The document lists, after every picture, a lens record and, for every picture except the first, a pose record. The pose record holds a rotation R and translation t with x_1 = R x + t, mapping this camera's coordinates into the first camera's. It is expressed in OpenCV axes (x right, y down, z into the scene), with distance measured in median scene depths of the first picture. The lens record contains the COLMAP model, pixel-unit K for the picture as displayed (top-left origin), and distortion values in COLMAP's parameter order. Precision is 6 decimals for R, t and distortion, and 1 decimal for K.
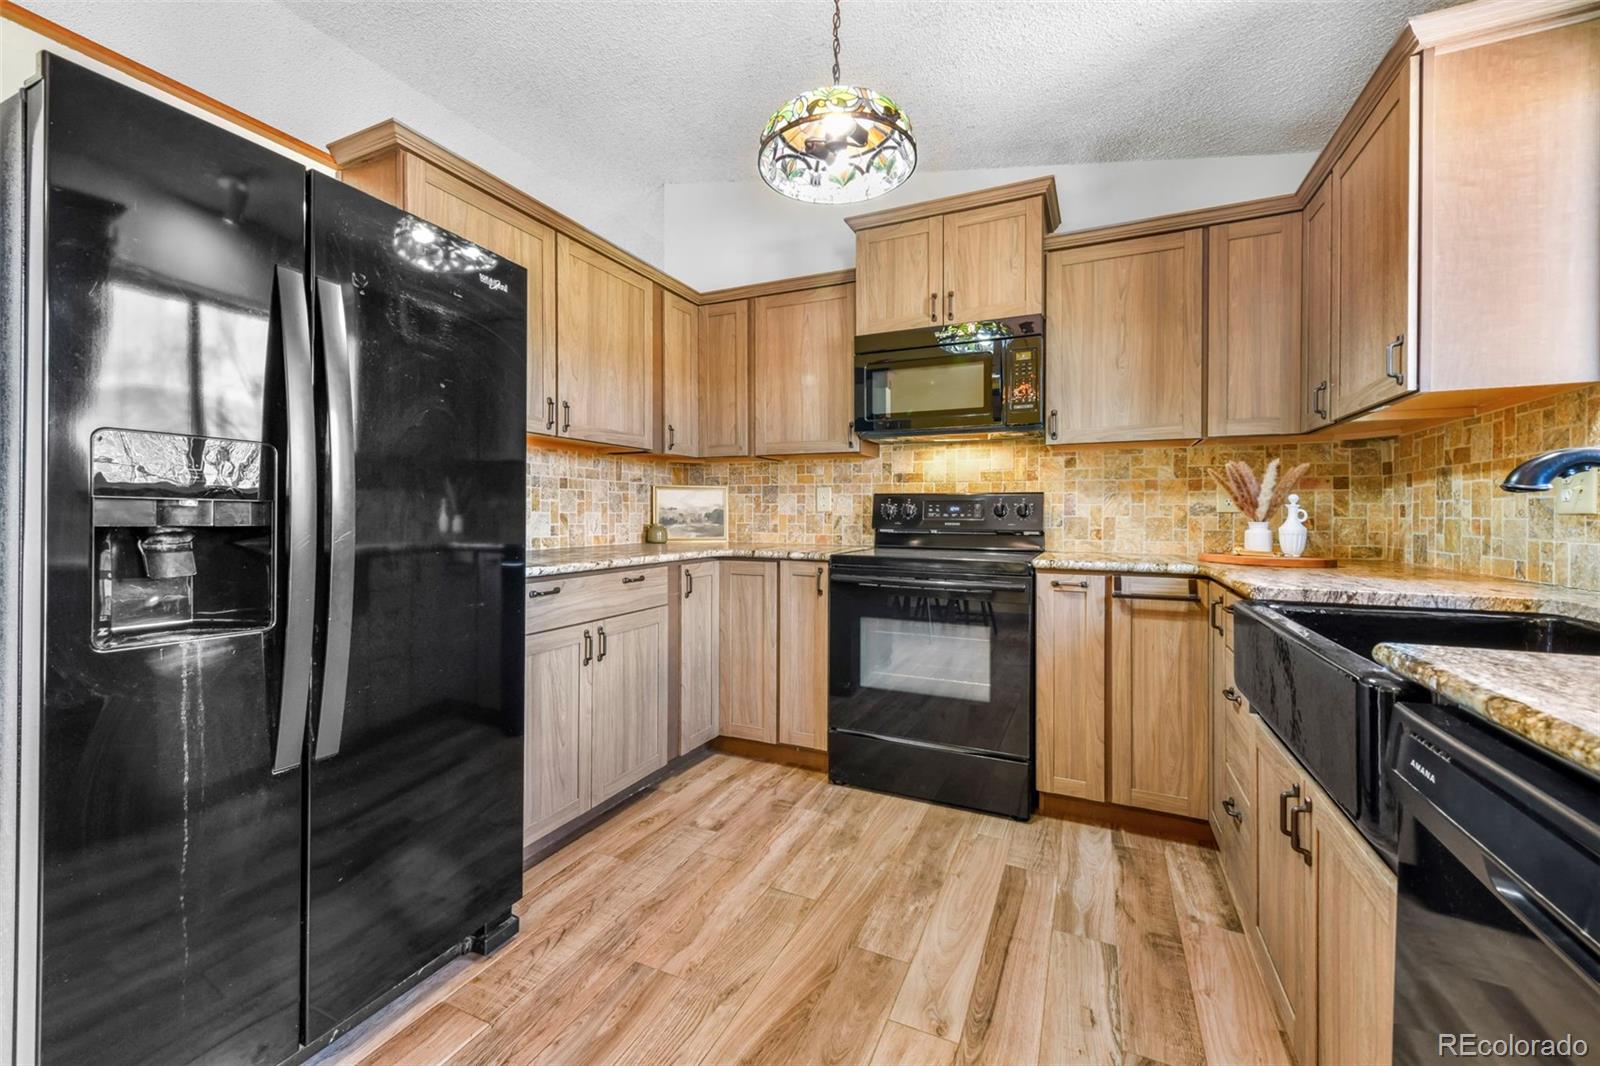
lens RADIAL K [[653.4, 0, 797.8], [0, 653.4, 524.5], [0, 0, 1]] dist [0.010870, -0.001794]
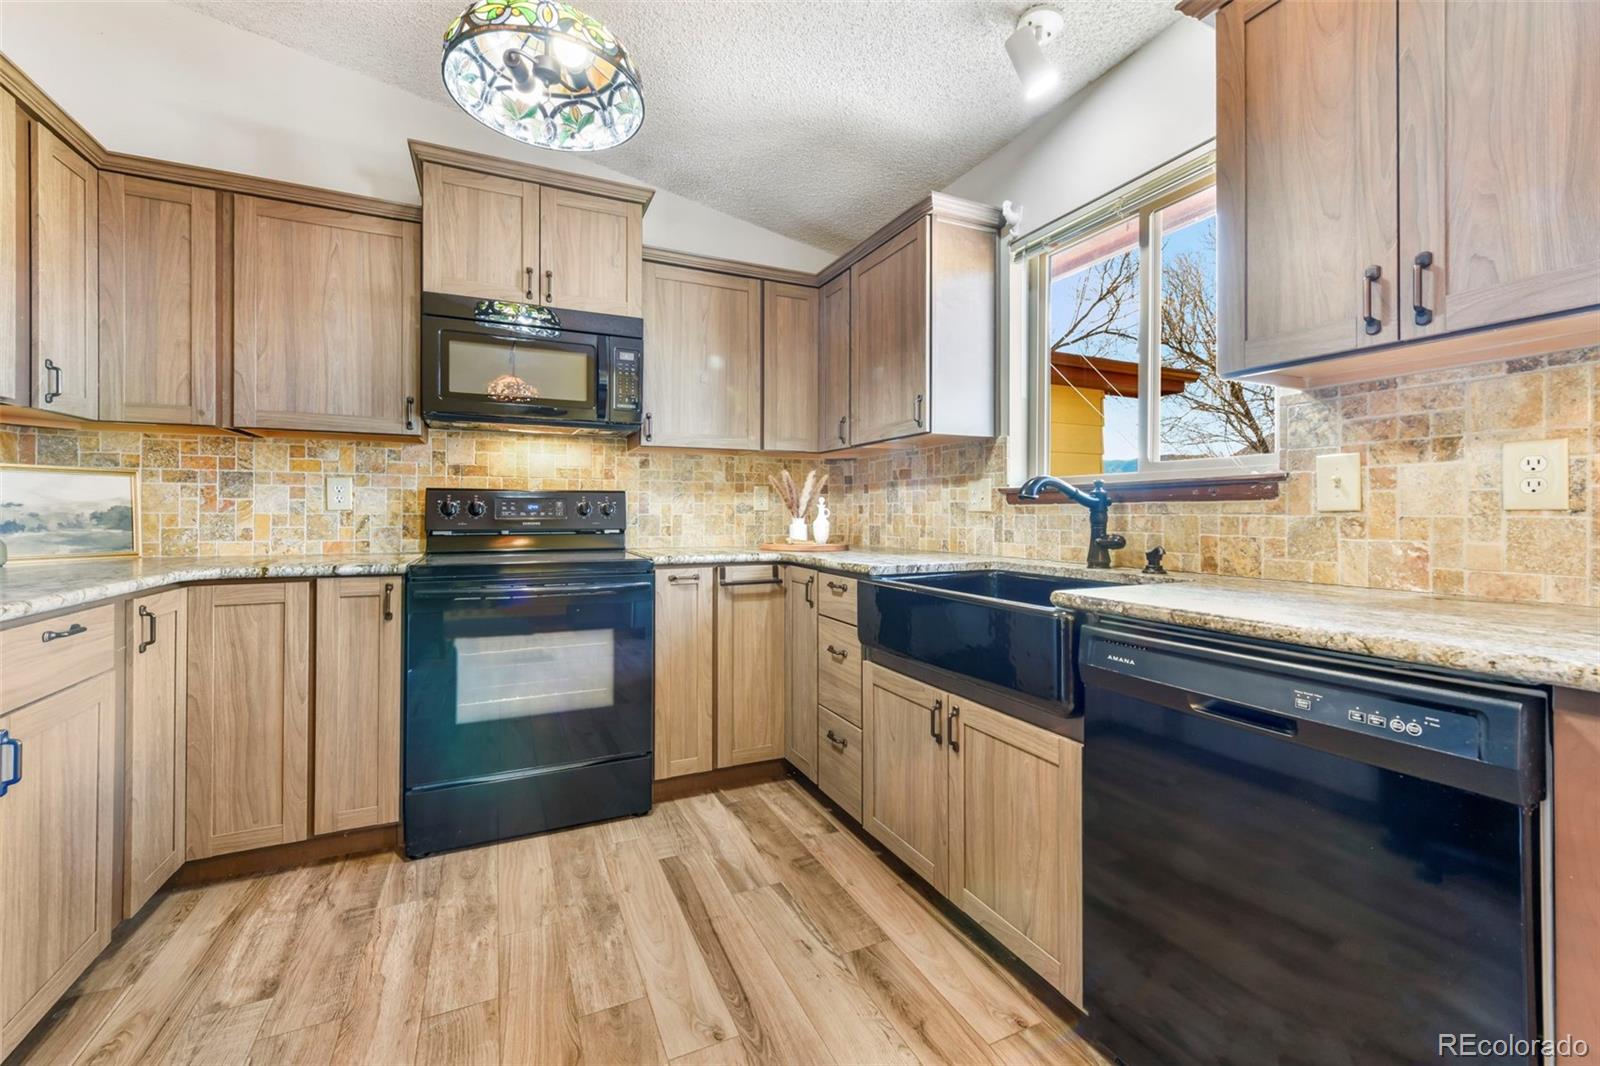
lens RADIAL K [[653.4, 0, 798.4], [0, 653.4, 516.4], [0, 0, 1]] dist [0.010870, -0.001794]
pose [[0.645245, -0.008255, 0.763931, -0.268942], [0.014627, 0.999892, -0.001550, -0.004718], [-0.763836, 0.012174, 0.645296, 0.154012]]
